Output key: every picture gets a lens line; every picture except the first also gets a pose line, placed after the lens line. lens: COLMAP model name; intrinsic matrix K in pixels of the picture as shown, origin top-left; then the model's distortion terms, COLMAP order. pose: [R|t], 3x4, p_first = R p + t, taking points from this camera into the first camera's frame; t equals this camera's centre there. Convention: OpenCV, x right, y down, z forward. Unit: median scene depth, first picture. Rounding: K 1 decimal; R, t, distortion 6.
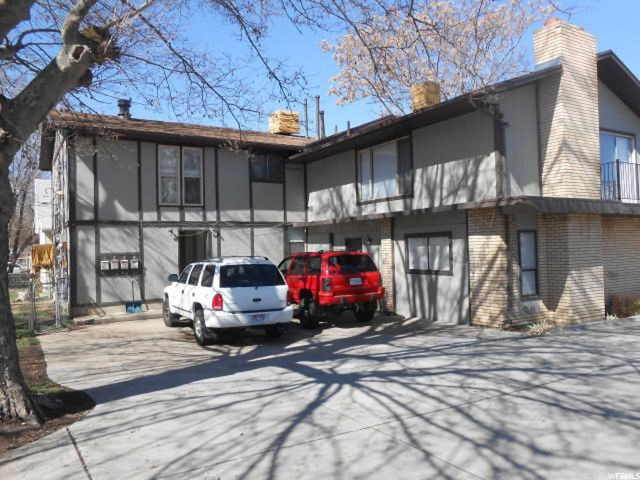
lens RADIAL K [[499.3, 0, 320.0], [0, 499.3, 240.0], [0, 0, 1]] dist [-0.043475, 0.065589]
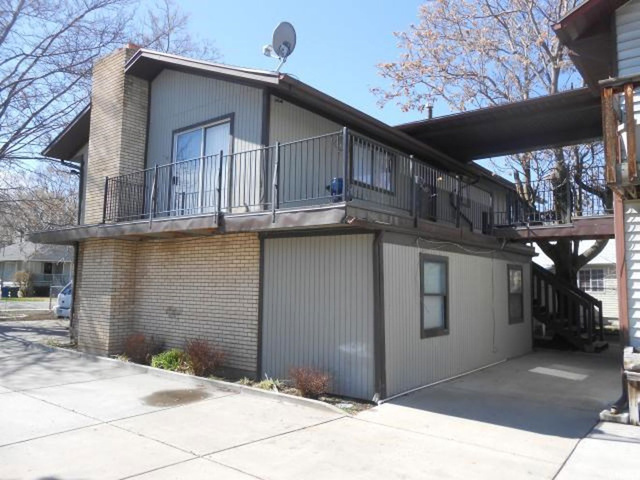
lens RADIAL K [[499.3, 0, 320.0], [0, 499.3, 240.0], [0, 0, 1]] dist [-0.043475, 0.065589]
pose [[0.361693, -0.055915, -0.930619, 1.542698], [-0.002531, 0.998137, -0.060955, 0.005389], [0.932294, 0.024402, 0.360878, 1.019728]]
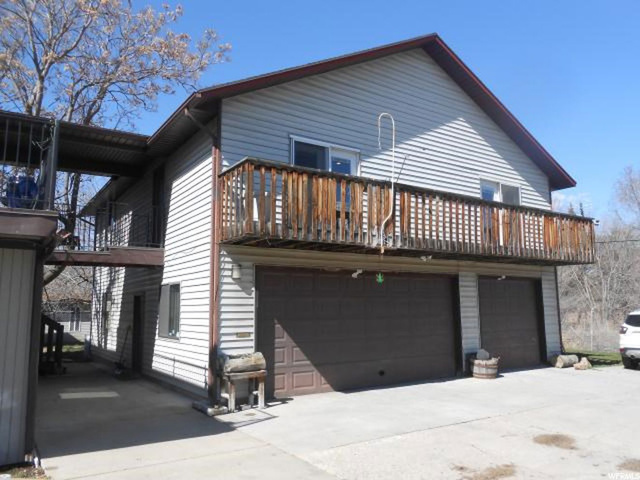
lens RADIAL K [[499.3, 0, 320.0], [0, 499.3, 240.0], [0, 0, 1]] dist [-0.043475, 0.065589]
pose [[0.998414, 0.022099, 0.051779, 1.255576], [-0.016215, 0.993641, -0.111425, 0.000157], [-0.053912, 0.110409, 0.992423, 0.794867]]
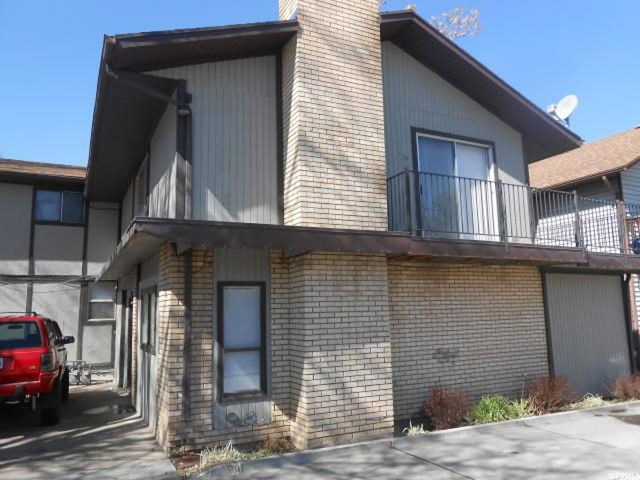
lens RADIAL K [[499.3, 0, 320.0], [0, 499.3, 240.0], [0, 0, 1]] dist [-0.043475, 0.065589]
pose [[0.997188, -0.009765, -0.074306, 0.528293], [0.000814, 0.992828, -0.119551, 0.001622], [0.074941, 0.119154, 0.990044, 0.382135]]
